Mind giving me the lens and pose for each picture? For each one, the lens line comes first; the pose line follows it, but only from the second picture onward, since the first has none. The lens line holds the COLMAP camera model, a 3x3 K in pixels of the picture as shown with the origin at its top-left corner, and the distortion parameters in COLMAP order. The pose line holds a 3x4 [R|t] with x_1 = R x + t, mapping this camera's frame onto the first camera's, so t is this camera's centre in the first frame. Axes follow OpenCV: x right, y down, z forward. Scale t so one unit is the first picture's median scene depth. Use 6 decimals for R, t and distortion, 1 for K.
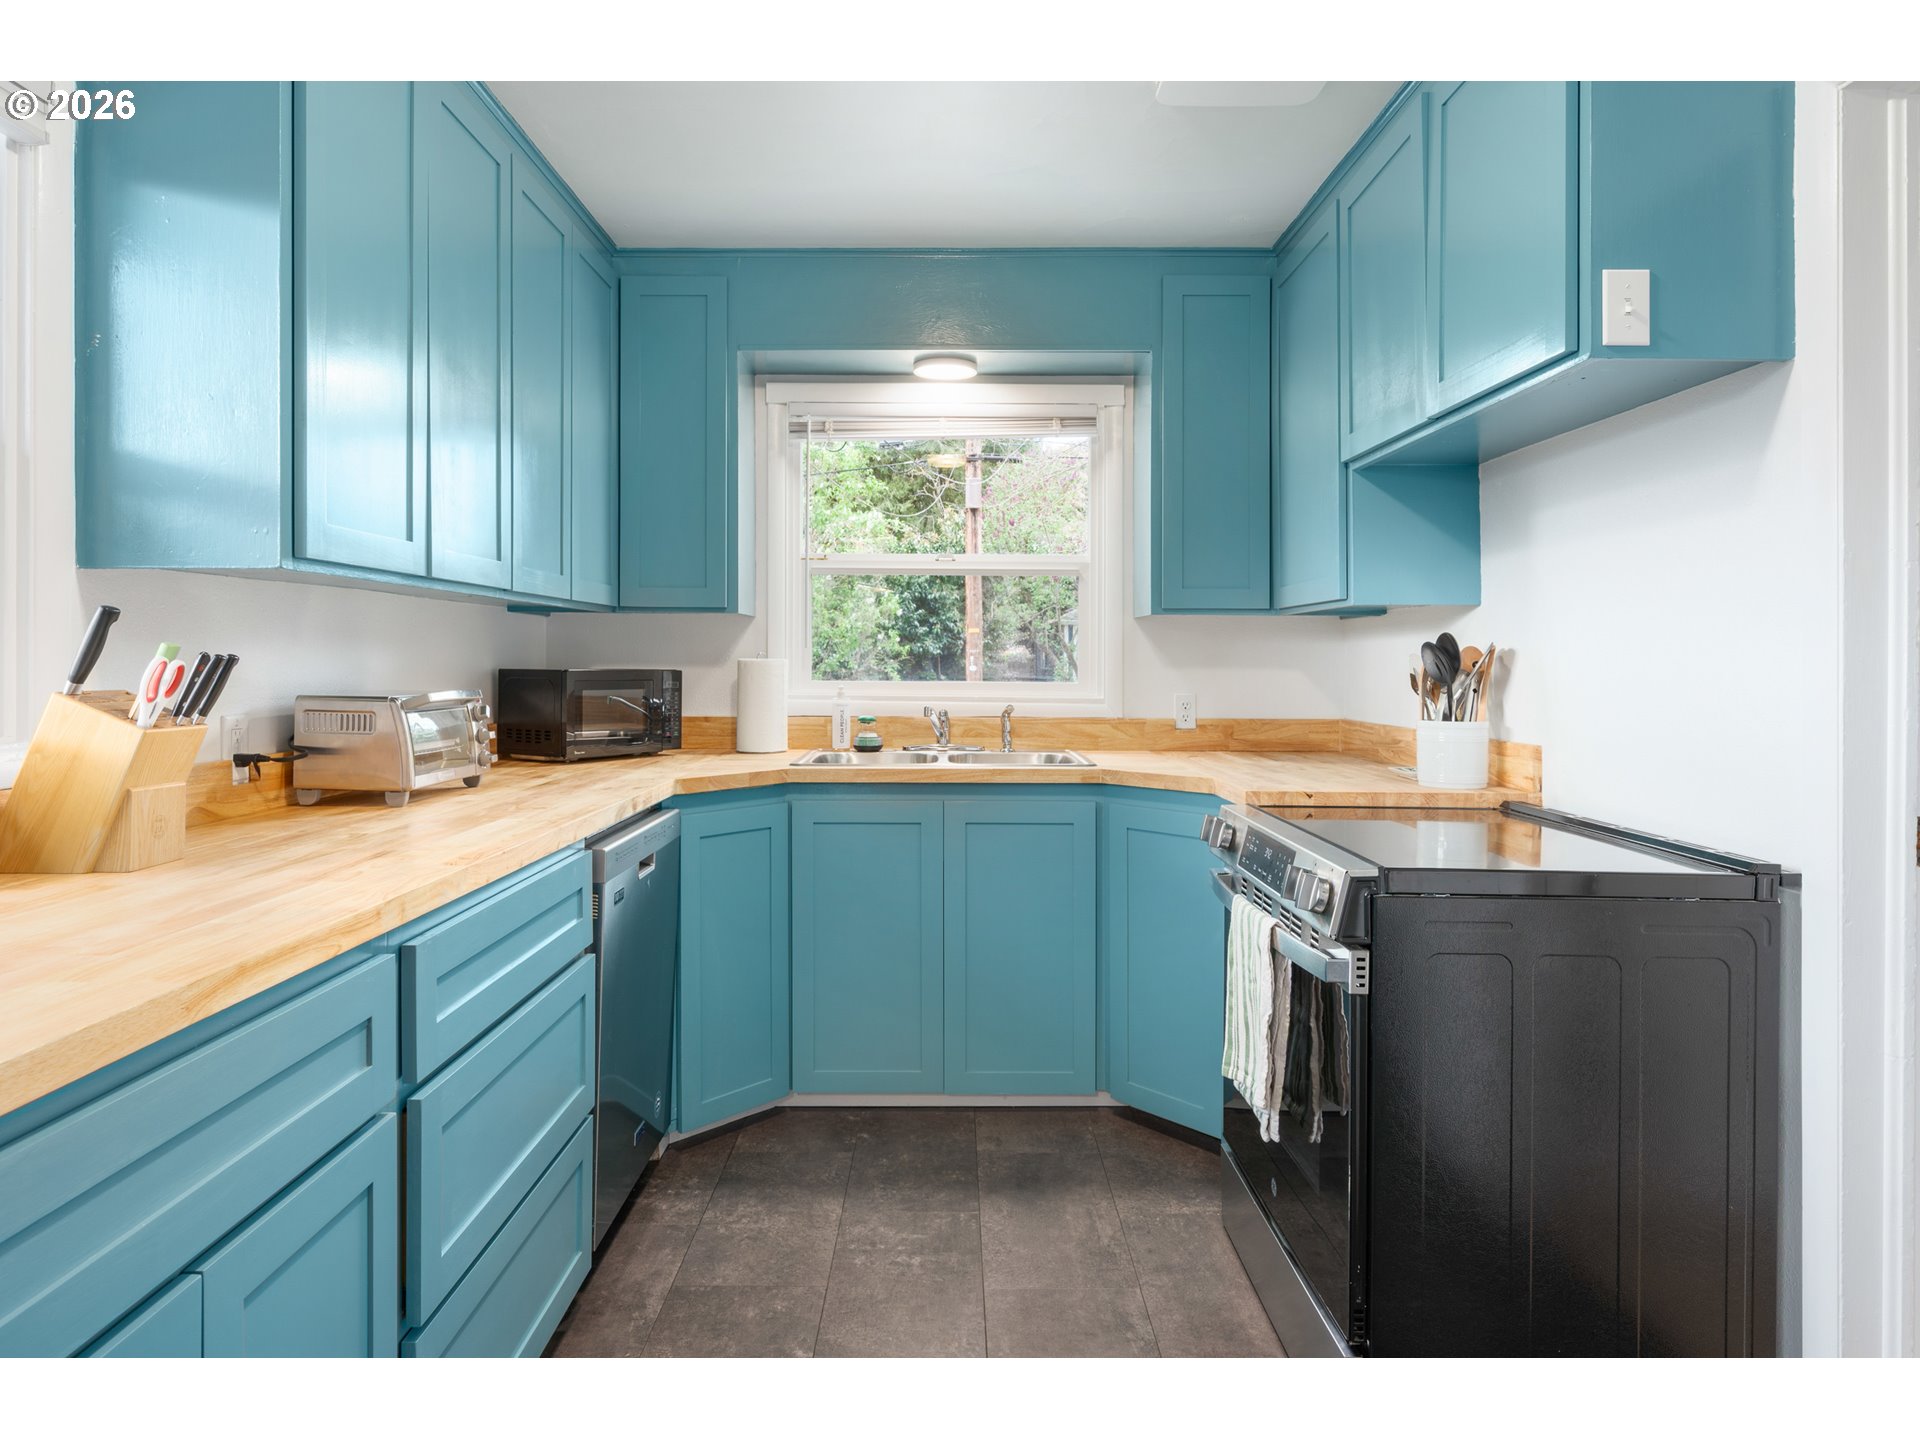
lens RADIAL K [[1140.4, 0, 929.7], [0, 1140.4, 663.0], [0, 0, 1]] dist [-0.001673, -0.001269]
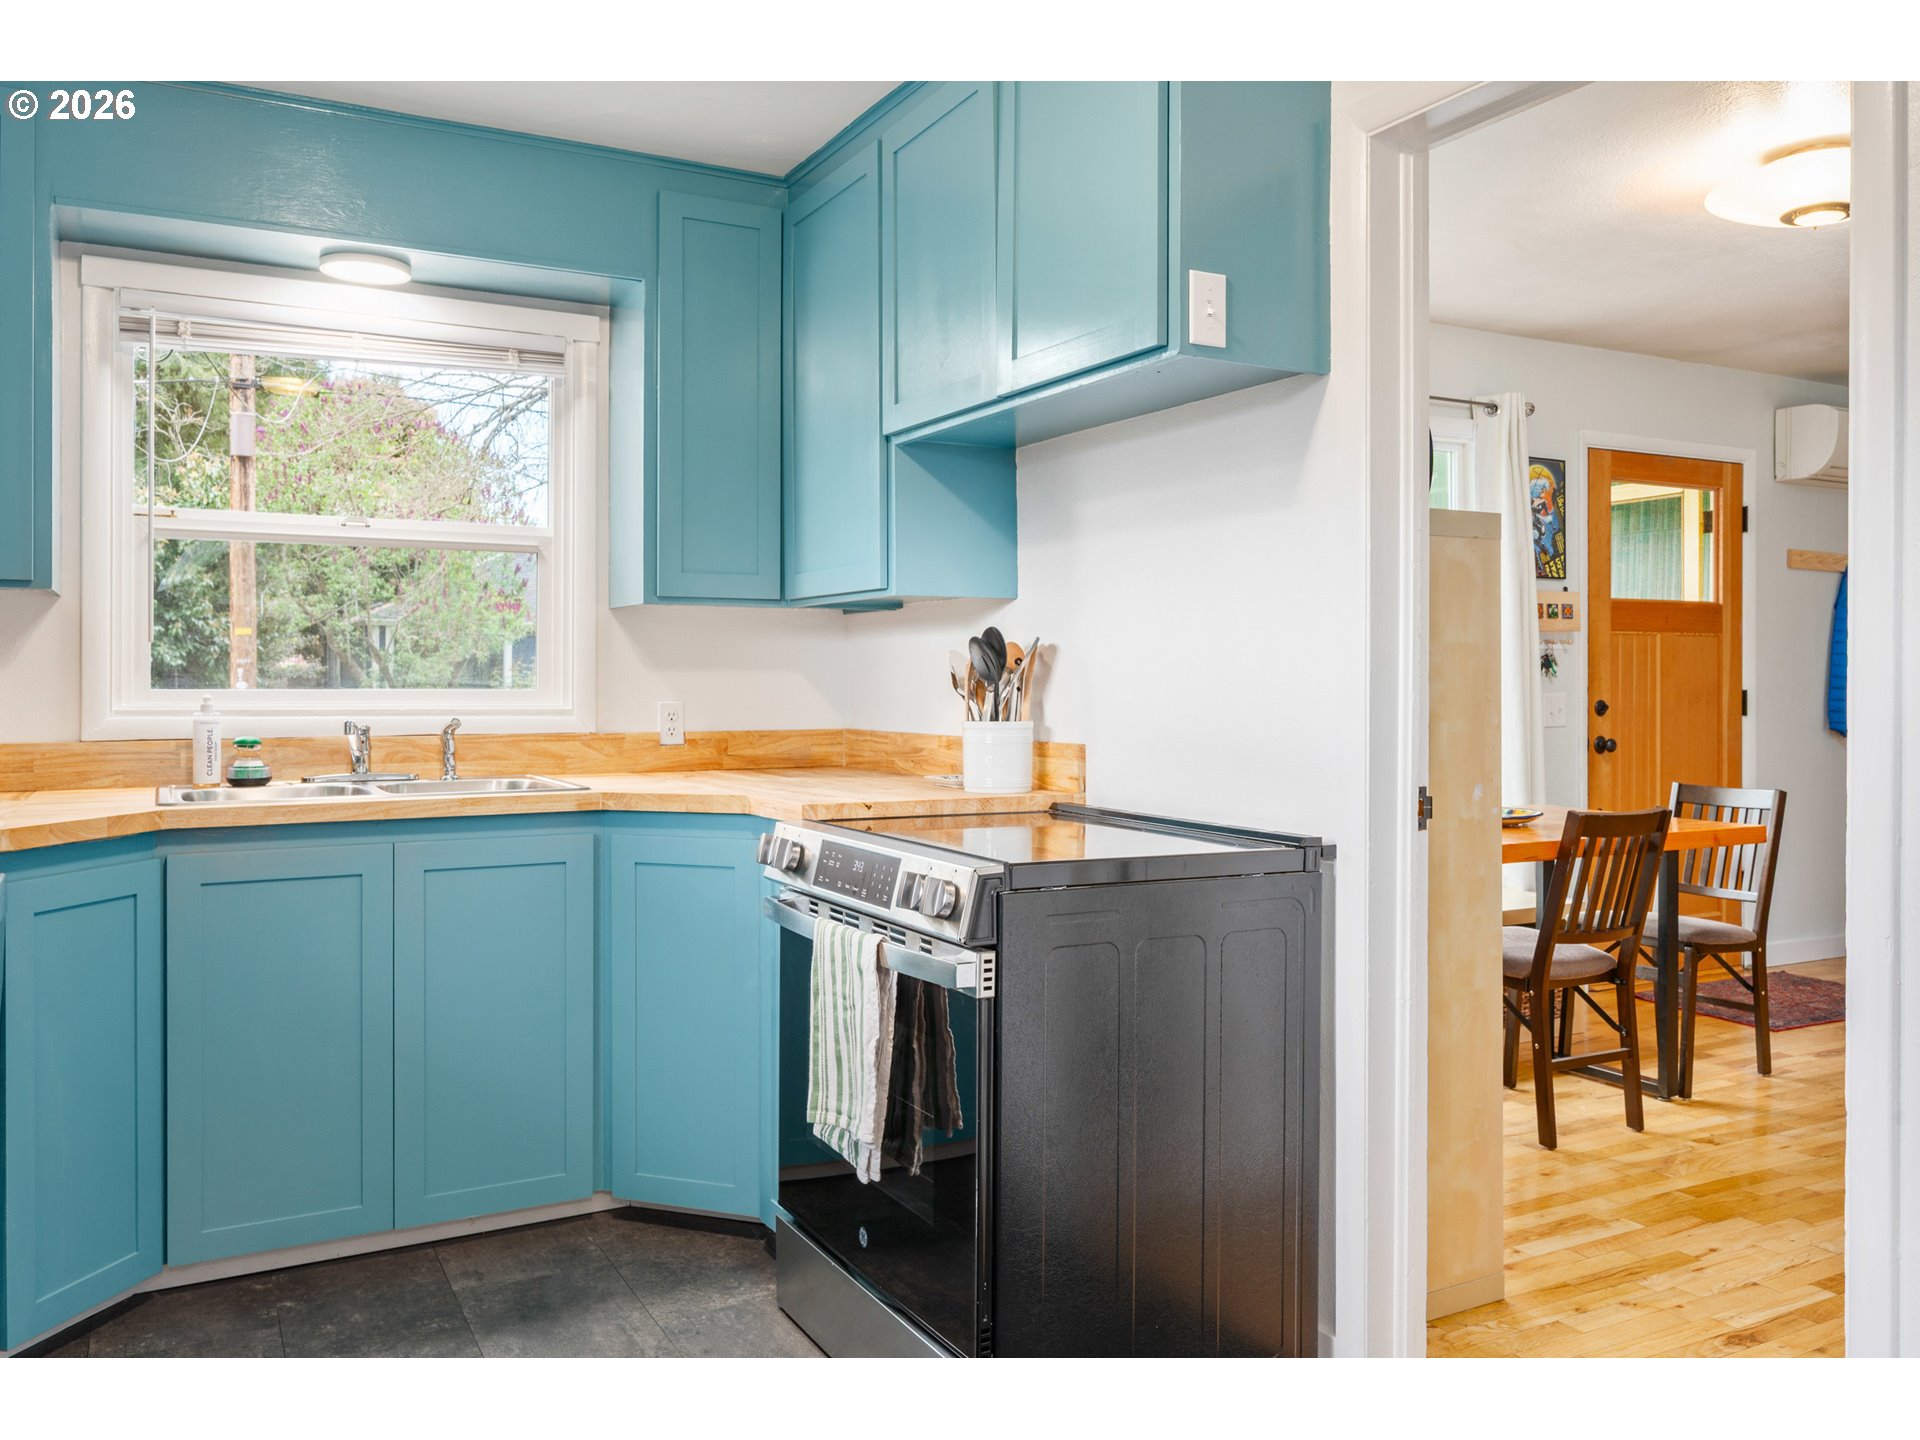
lens RADIAL K [[1486.0, 0, 952.6], [0, 1486.0, 687.4], [0, 0, 1]] dist [-0.002762, -0.001500]
pose [[0.875966, -0.006511, 0.482329, -0.147781], [0.003959, 0.999972, 0.006308, 0.013803], [-0.482357, -0.003616, 0.875967, -0.044590]]
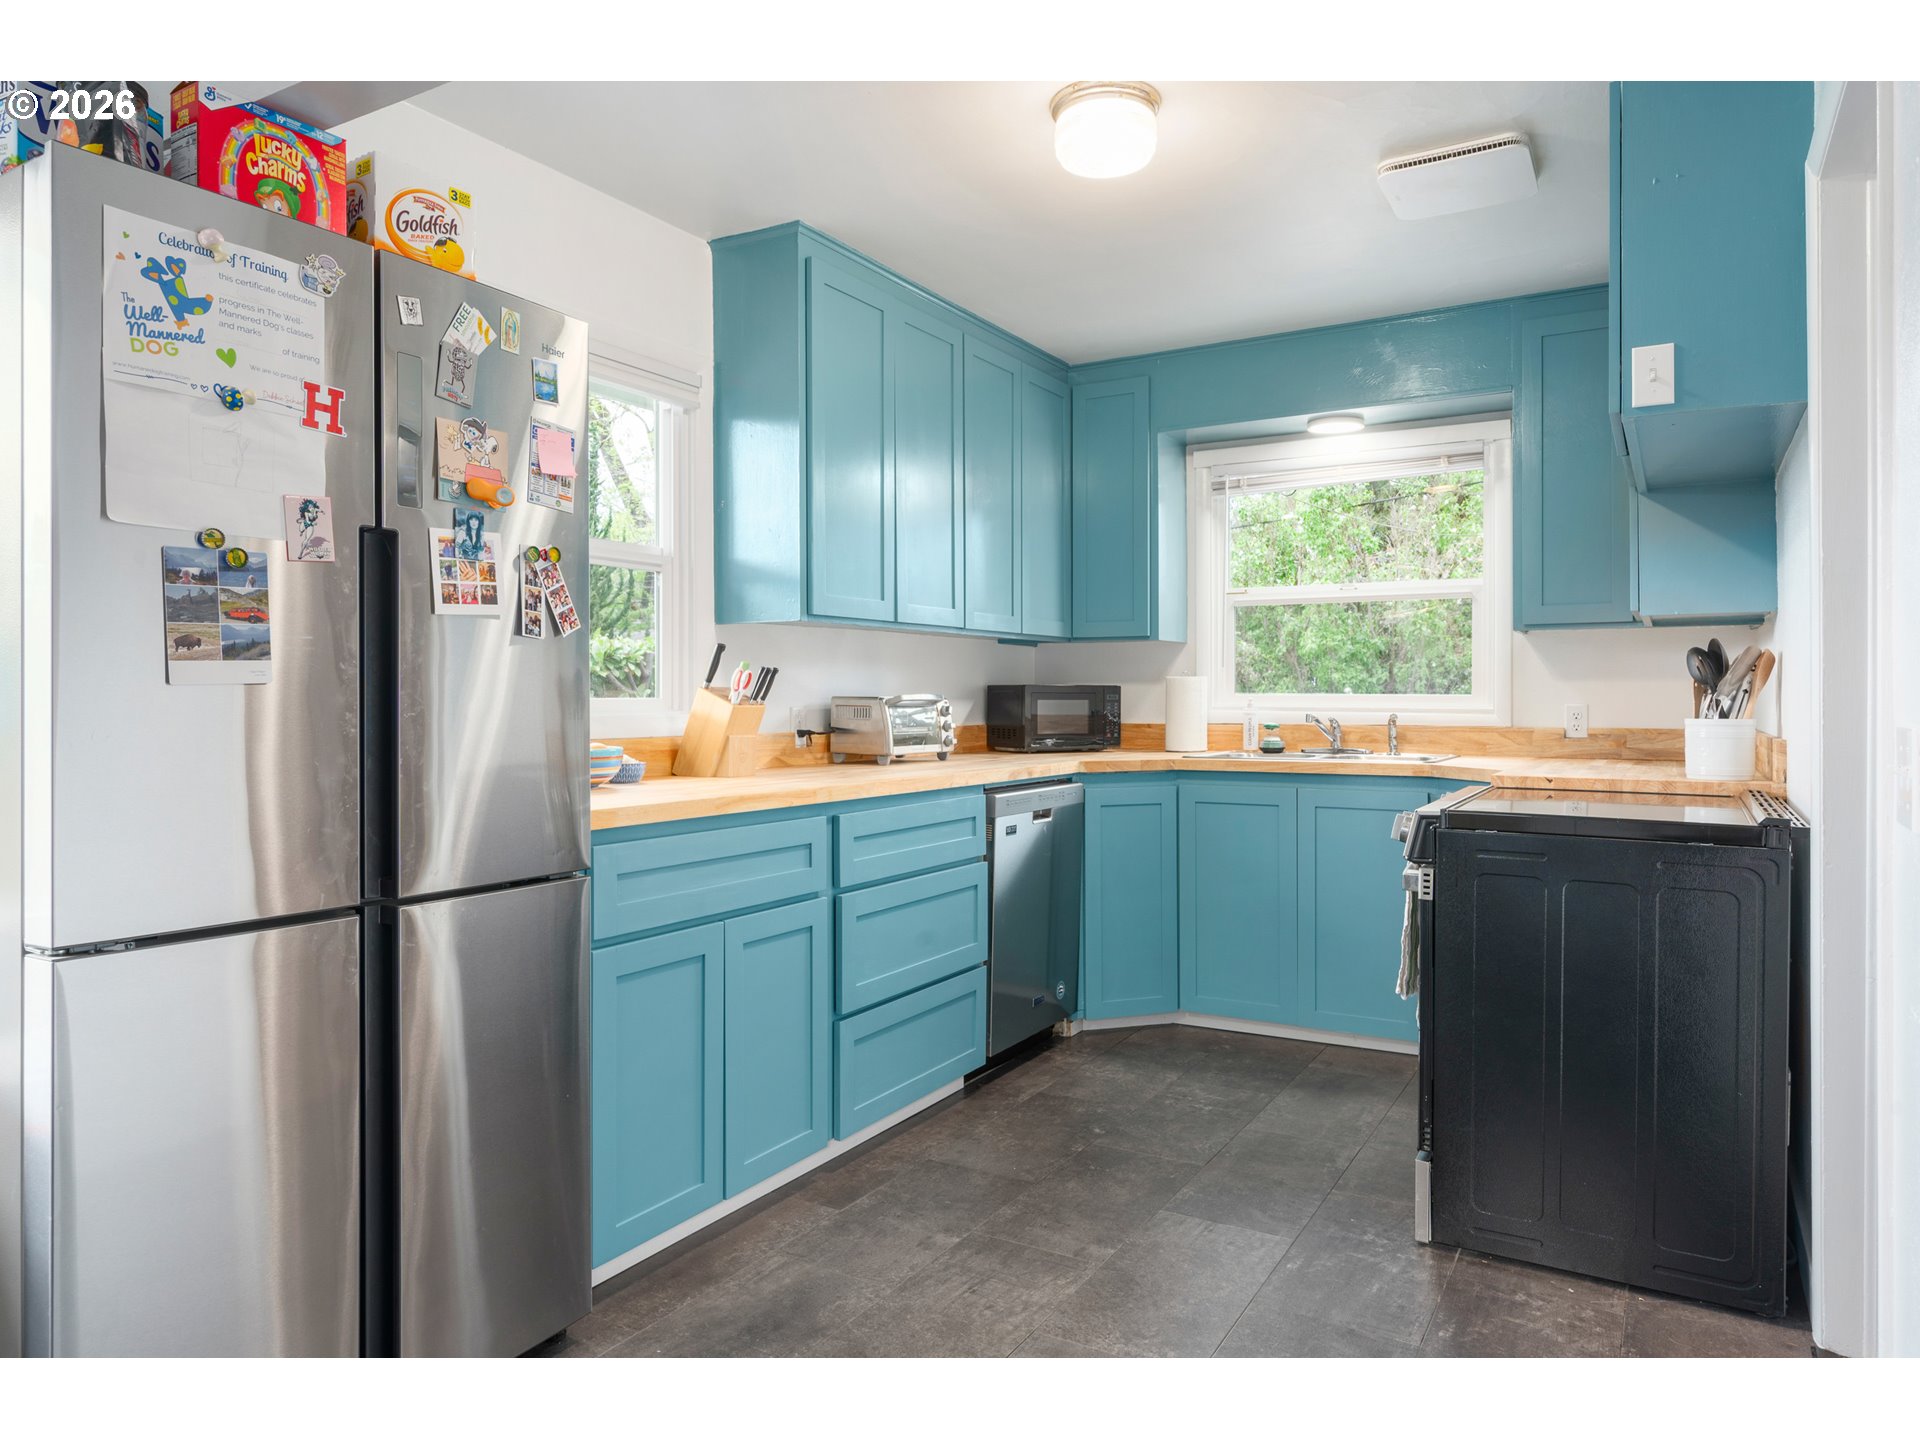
lens RADIAL K [[1214.3, 0, 957.4], [0, 1214.3, 703.2], [0, 0, 1]] dist [0.000845, -0.000164]
pose [[0.866418, -0.002761, -0.499313, 0.373712], [0.003779, 0.999992, 0.001027, 0.028872], [0.499306, -0.002777, 0.866421, -0.338010]]
